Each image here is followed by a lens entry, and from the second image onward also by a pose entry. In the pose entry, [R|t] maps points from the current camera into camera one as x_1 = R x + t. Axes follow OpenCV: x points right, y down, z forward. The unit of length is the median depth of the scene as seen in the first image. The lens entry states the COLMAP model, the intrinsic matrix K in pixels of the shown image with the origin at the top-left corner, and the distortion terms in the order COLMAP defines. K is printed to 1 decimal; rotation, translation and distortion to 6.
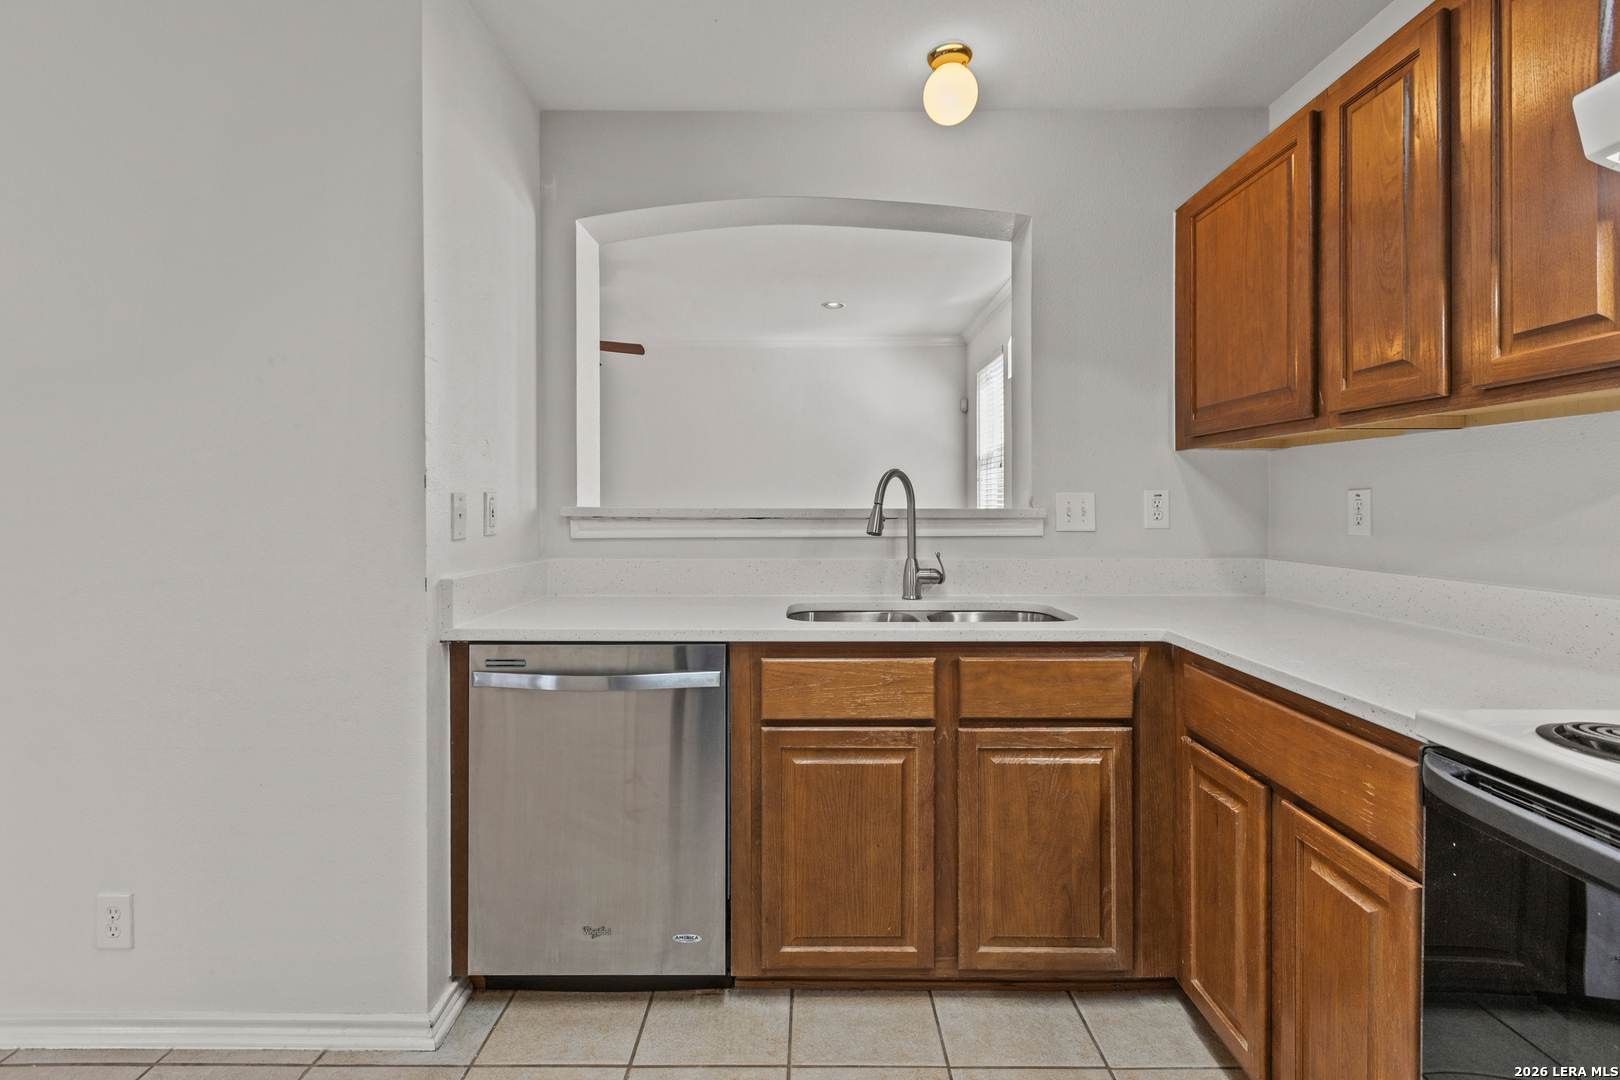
lens RADIAL K [[722.4, 0, 809.1], [0, 722.4, 501.4], [0, 0, 1]] dist [-0.002965, 0.001424]
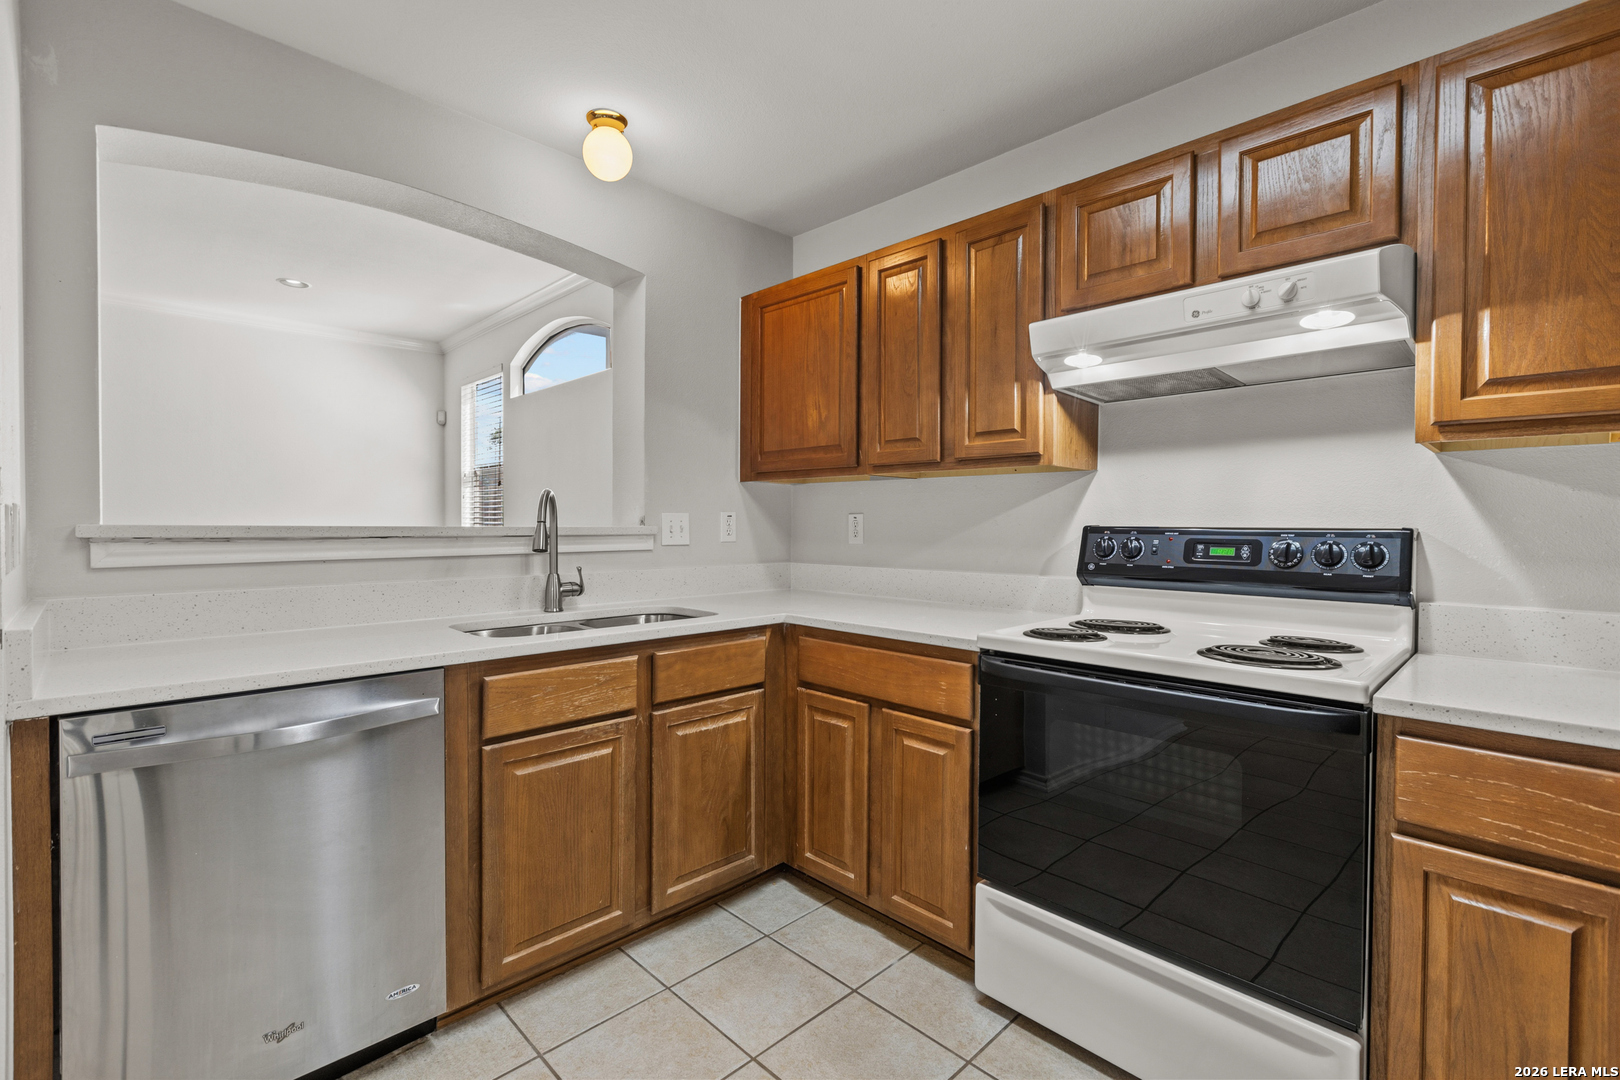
lens RADIAL K [[722.4, 0, 793.8], [0, 722.4, 529.9], [0, 0, 1]] dist [-0.002965, 0.001424]
pose [[0.716113, -0.003577, 0.697975, -0.452792], [-0.005941, 0.999919, 0.011220, 0.001024], [-0.697959, -0.012182, 0.716034, -0.003381]]
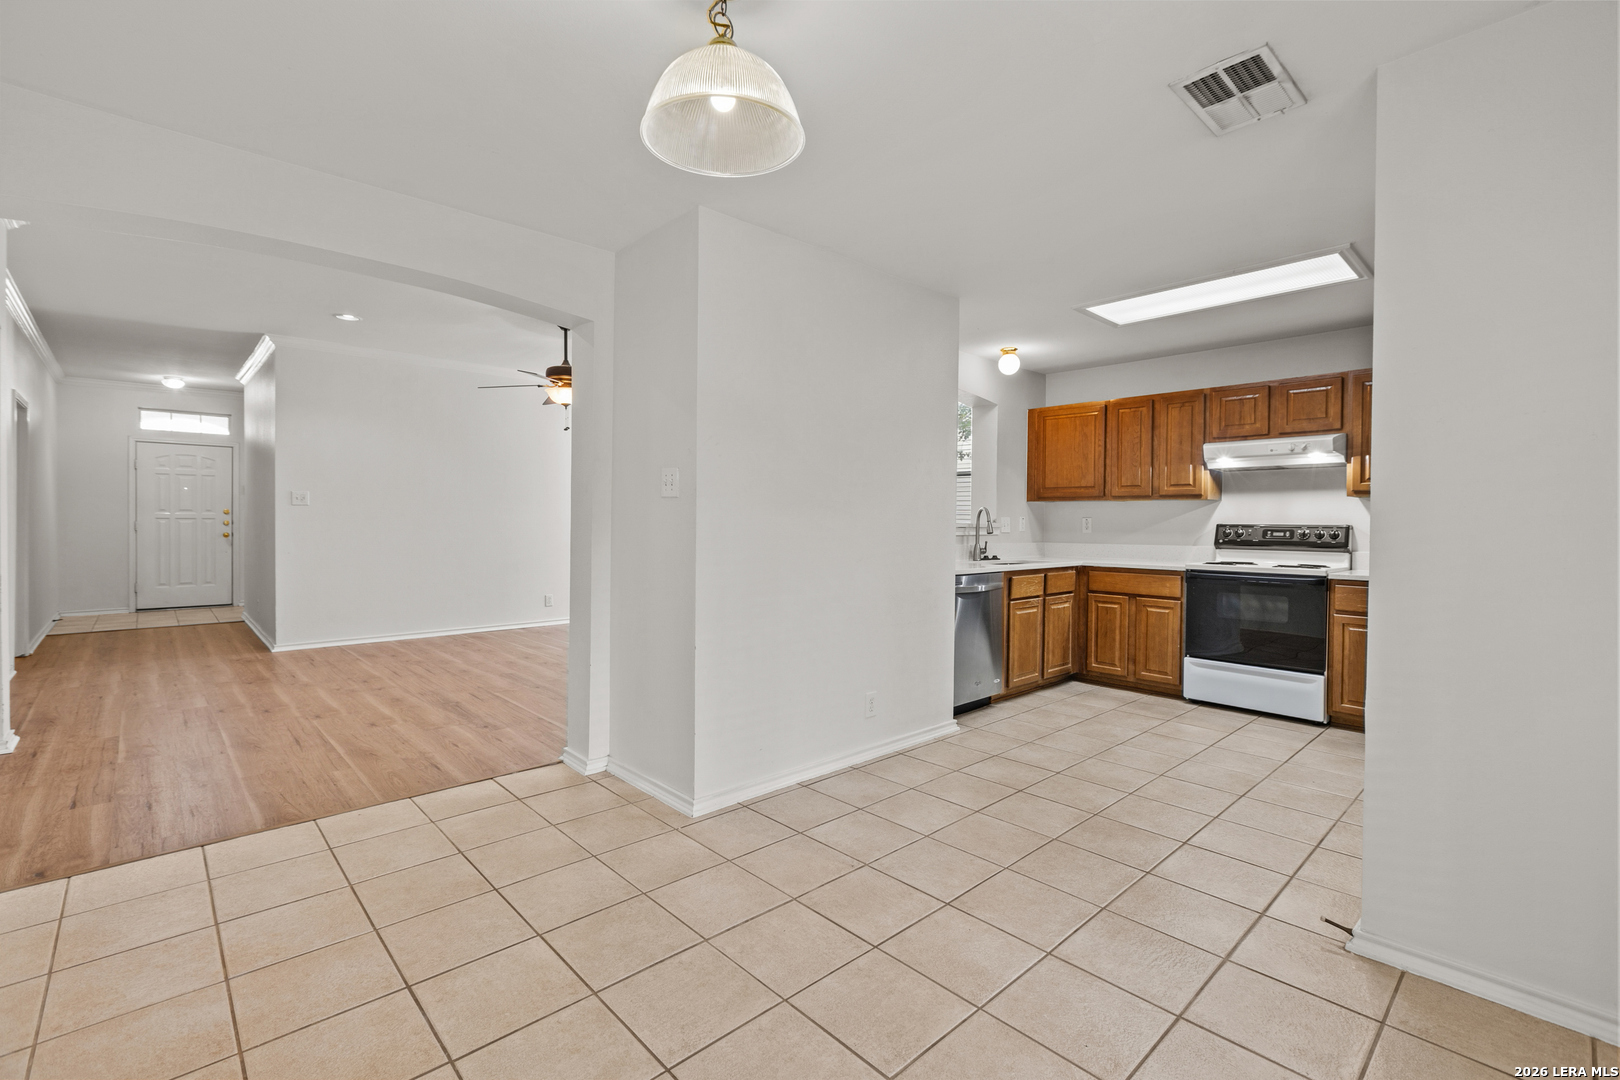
lens RADIAL K [[722.4, 0, 785.6], [0, 722.4, 528.4], [0, 0, 1]] dist [-0.002965, 0.001424]
pose [[0.737833, -0.000391, 0.674983, -2.580286], [-0.009294, 0.999899, 0.010739, 0.008400], [-0.674919, -0.014197, 0.737755, -0.461084]]
